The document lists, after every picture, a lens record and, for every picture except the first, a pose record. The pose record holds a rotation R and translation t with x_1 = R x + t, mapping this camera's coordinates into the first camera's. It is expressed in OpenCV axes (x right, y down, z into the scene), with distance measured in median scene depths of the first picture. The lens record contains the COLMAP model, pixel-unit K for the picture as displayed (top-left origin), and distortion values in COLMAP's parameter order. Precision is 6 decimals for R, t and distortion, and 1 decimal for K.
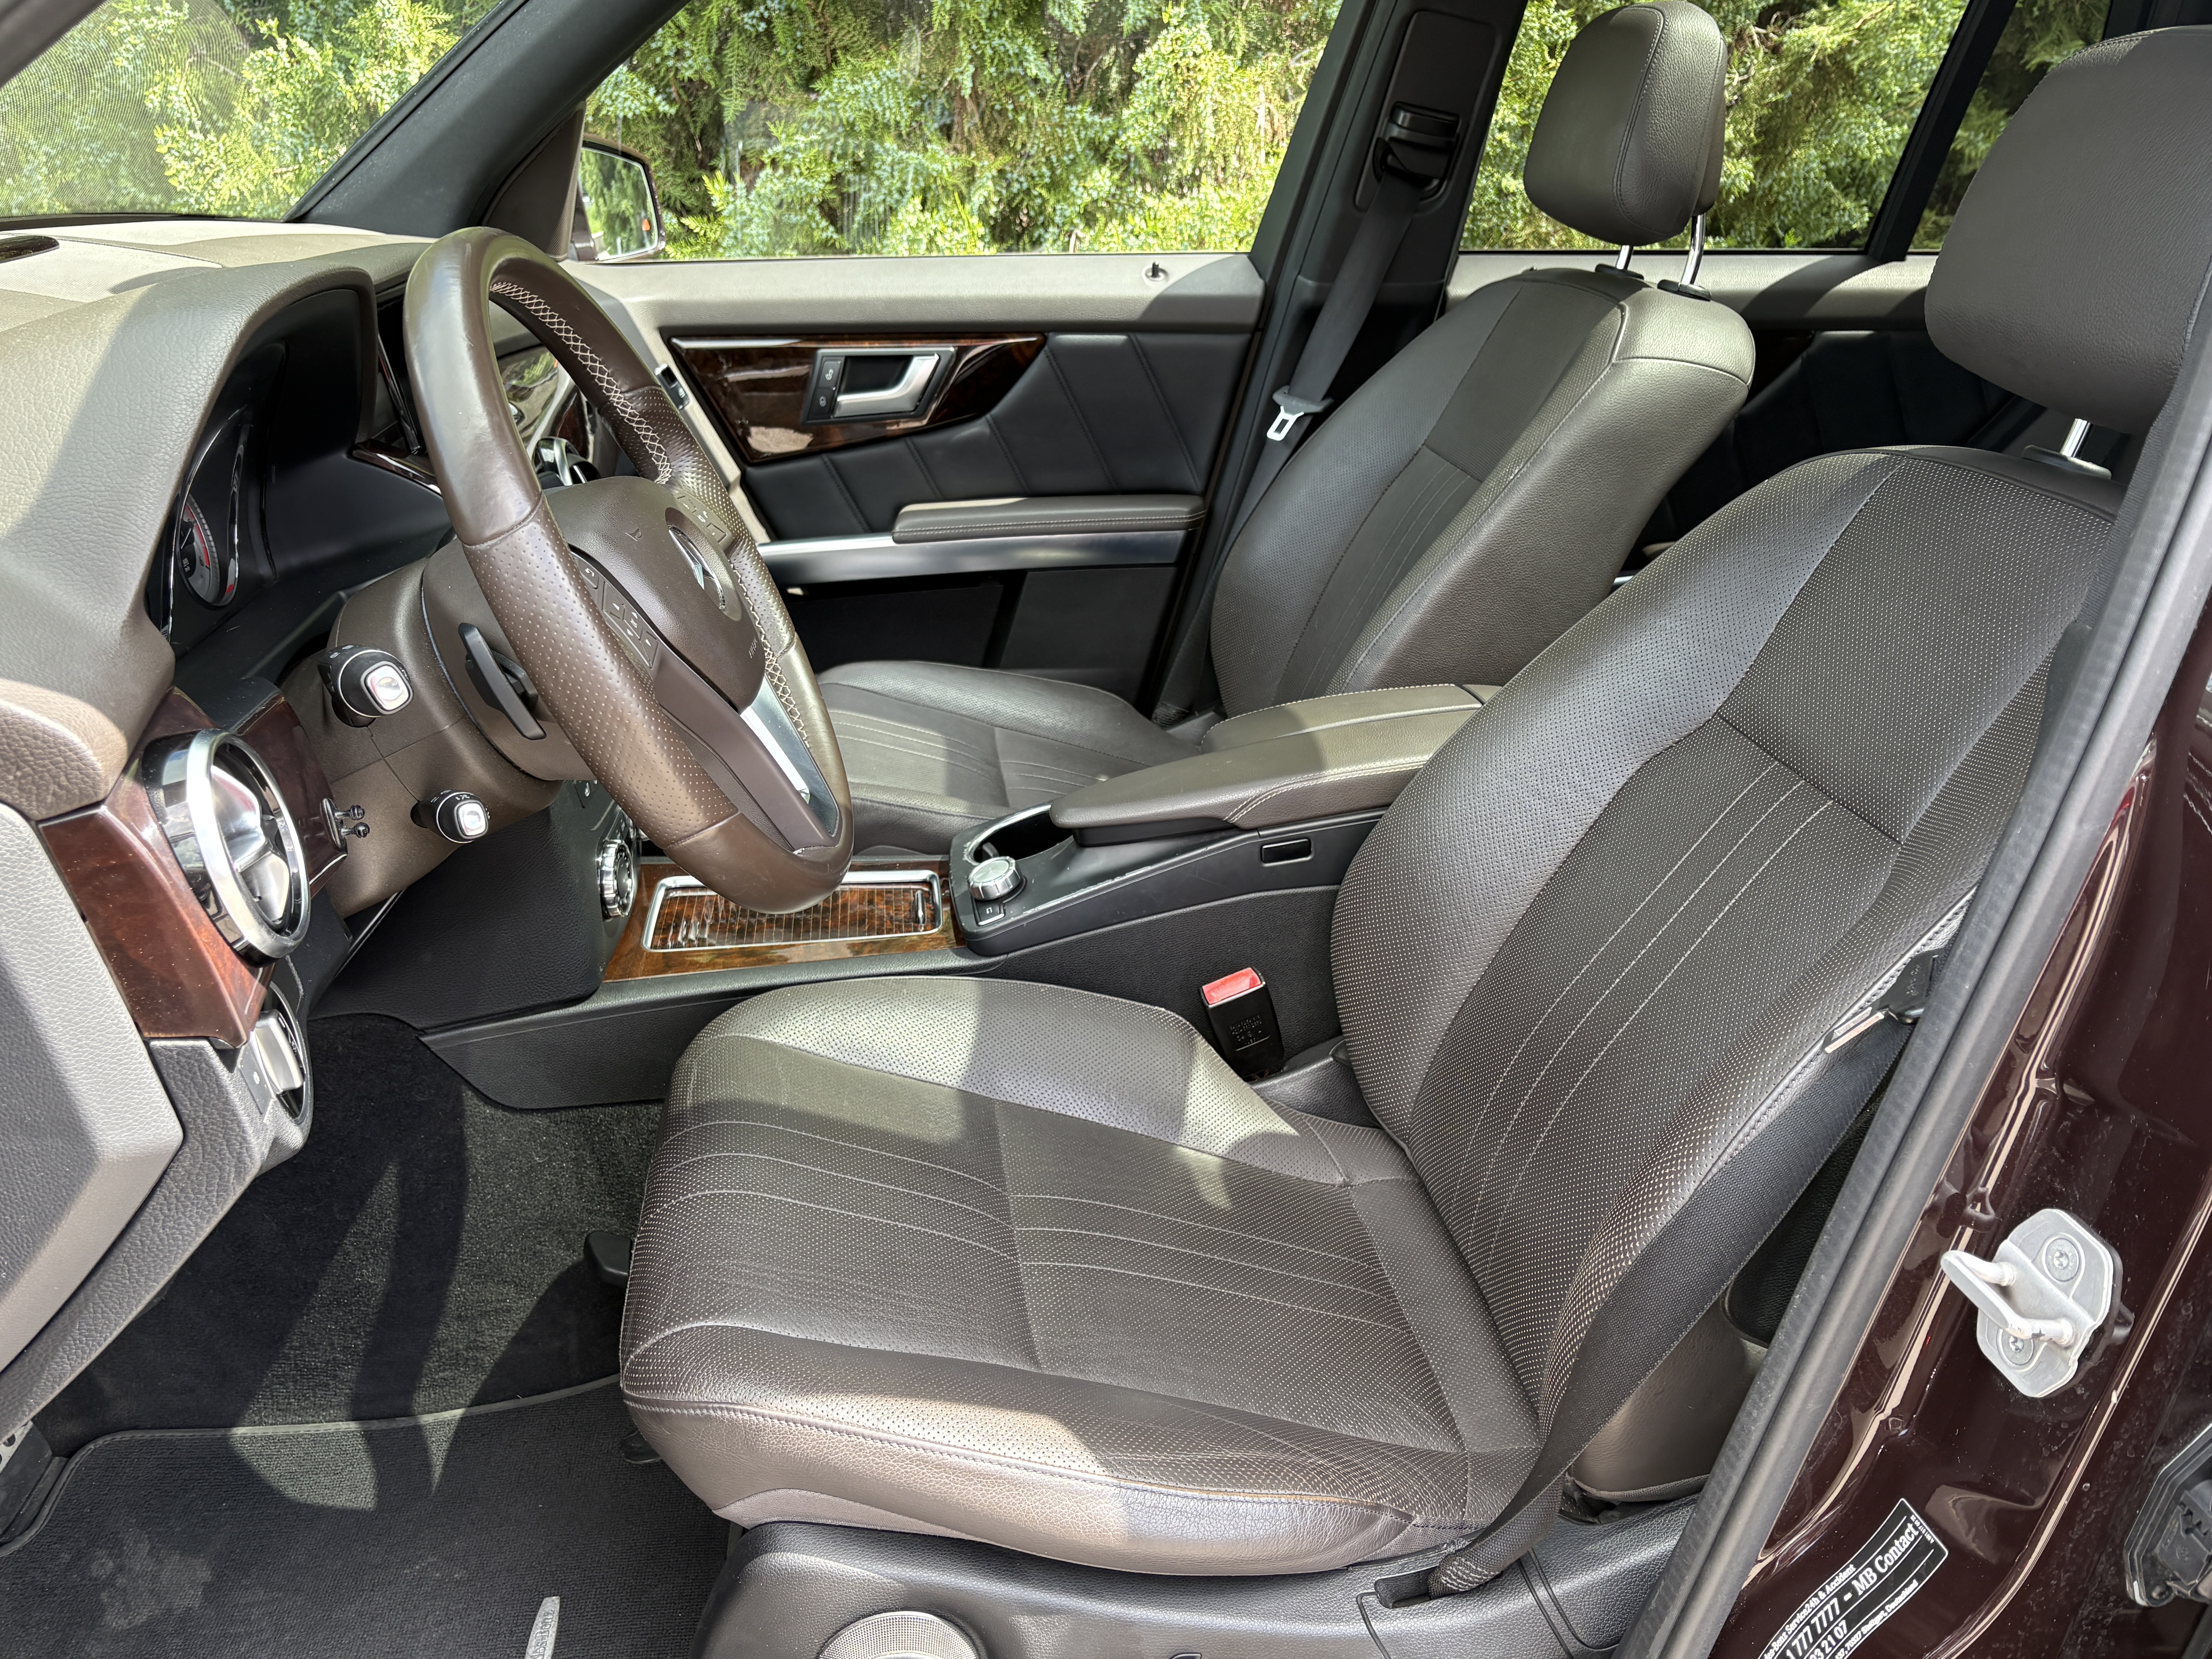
lens RADIAL K [[1716.6, 0, 1106.0], [0, 1716.6, 829.5], [0, 0, 1]] dist [0.032606, -0.031218]
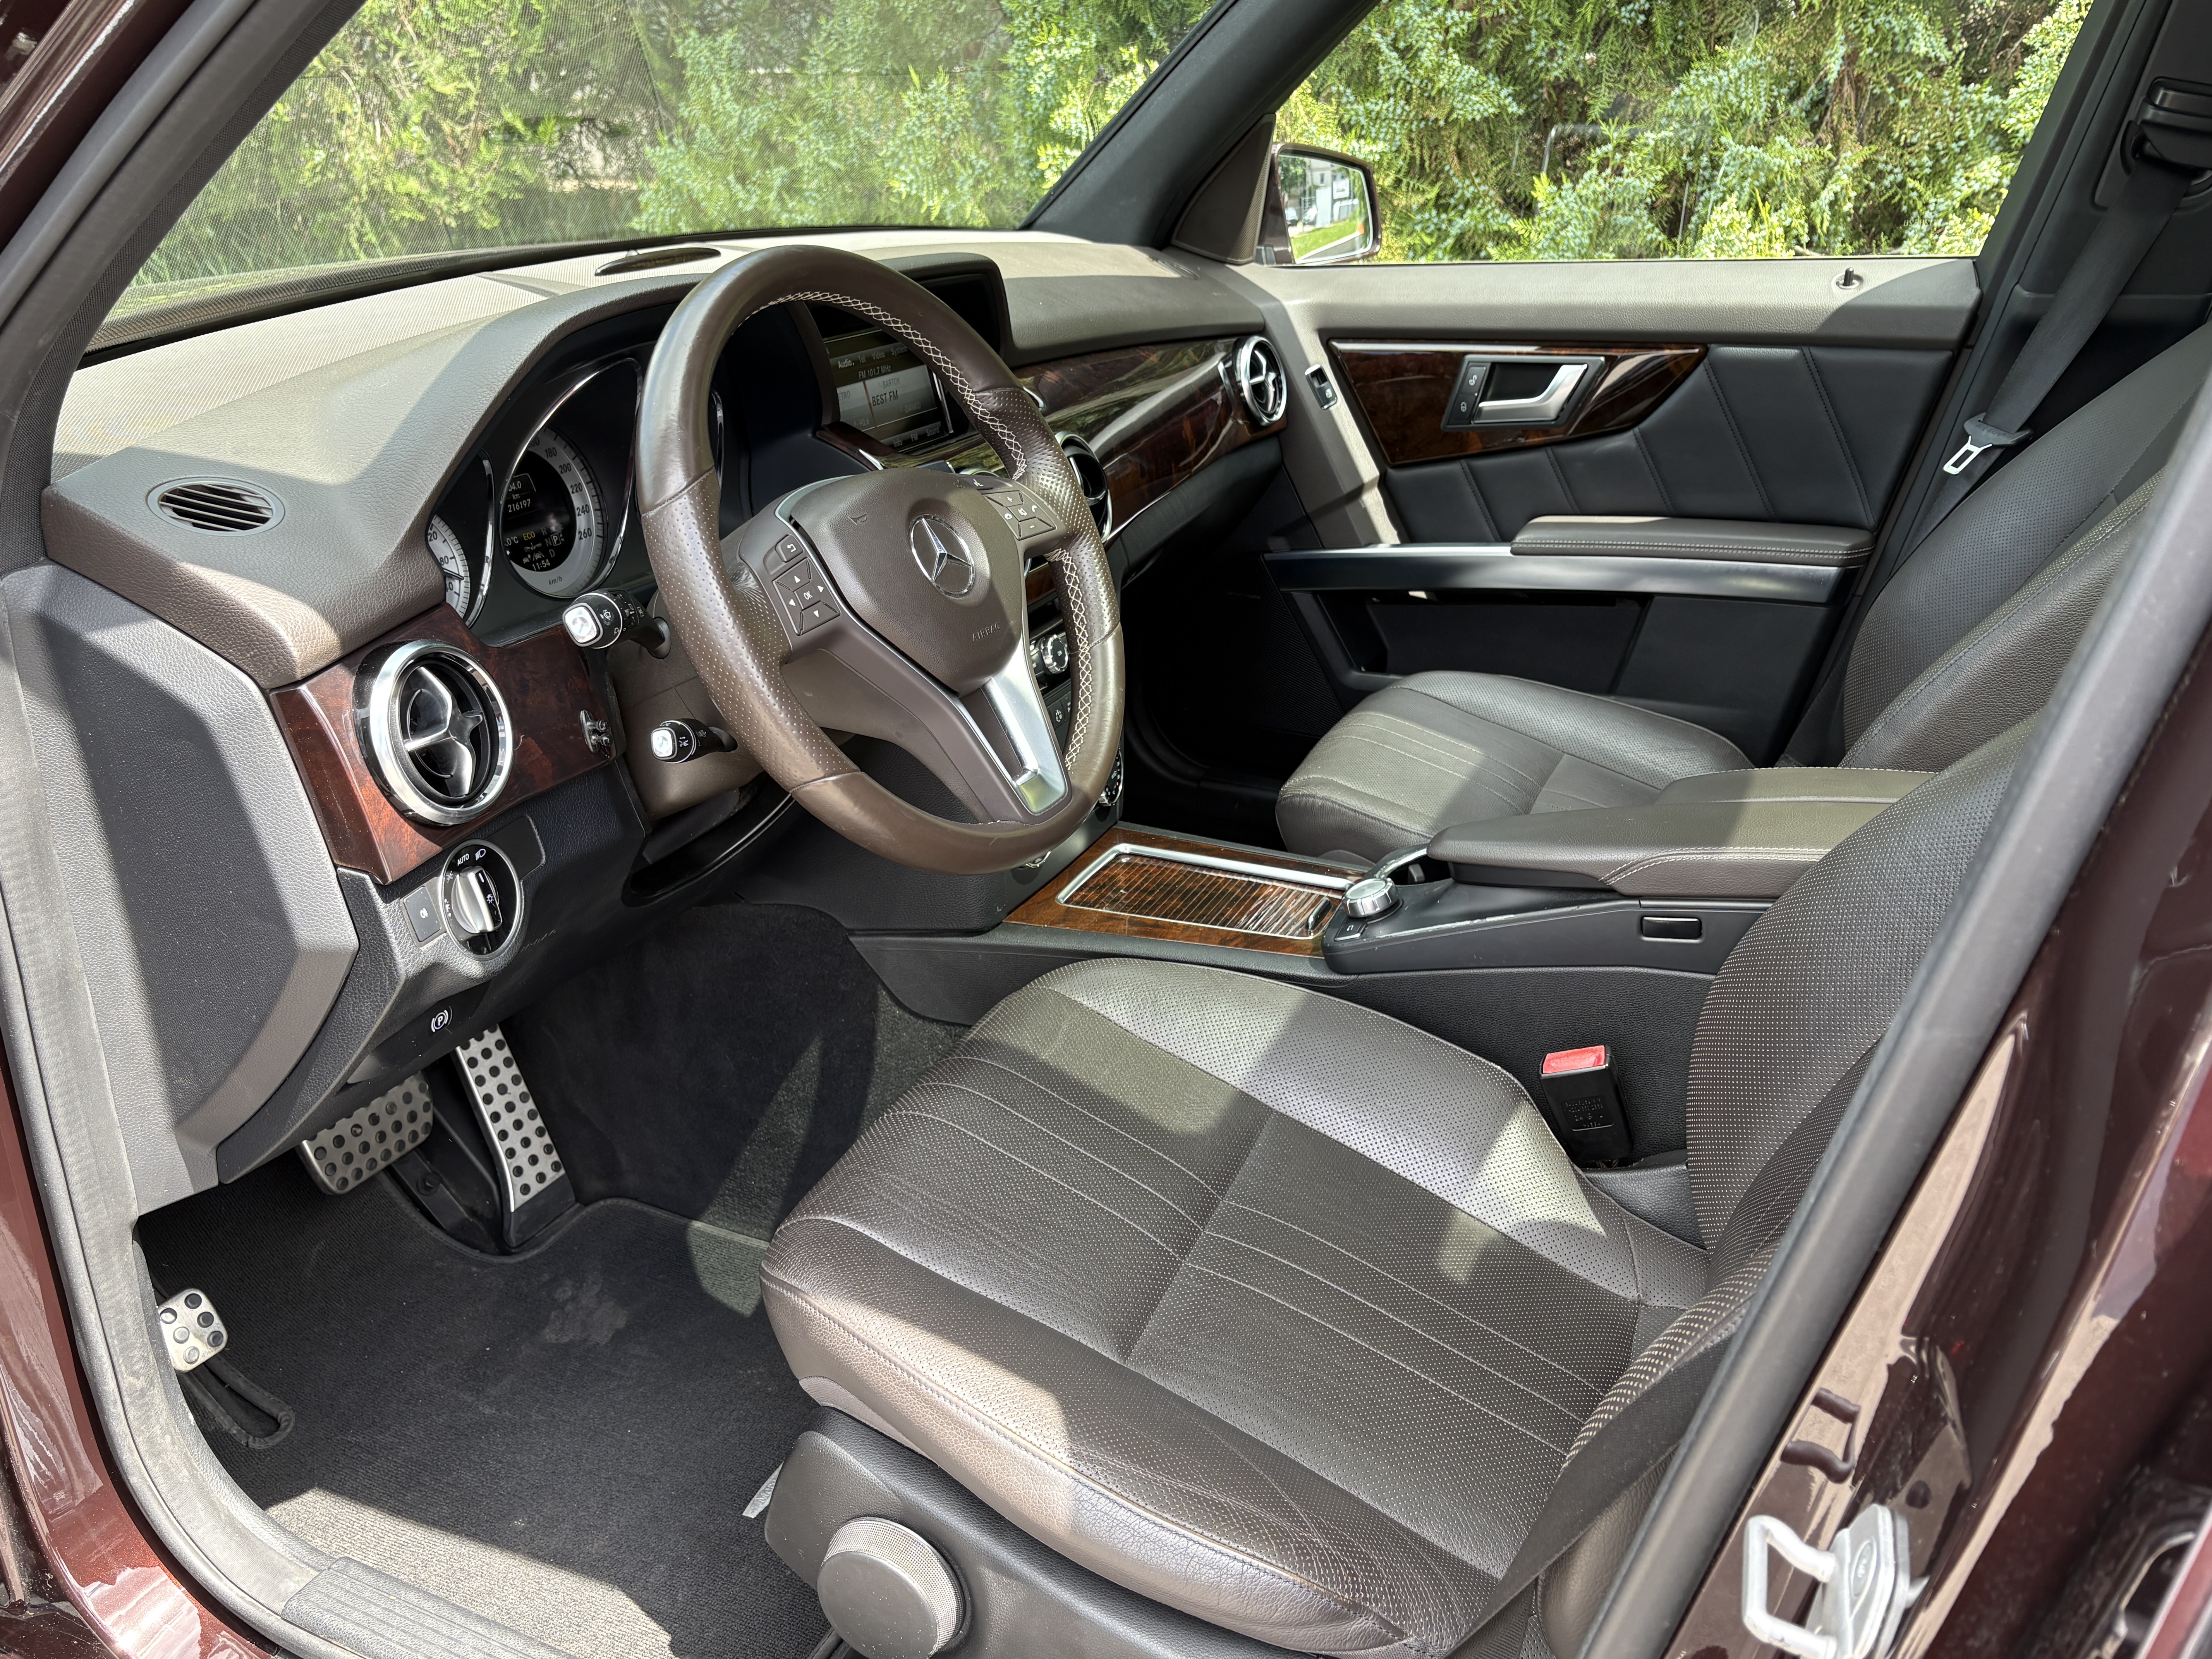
lens RADIAL K [[1716.6, 0, 1106.0], [0, 1716.6, 829.5], [0, 0, 1]] dist [0.032606, -0.031218]
pose [[0.857945, 0.167123, -0.485799, 0.183355], [-0.165498, 0.985108, 0.046616, -0.020260], [0.486355, 0.040405, 0.872827, 0.040314]]
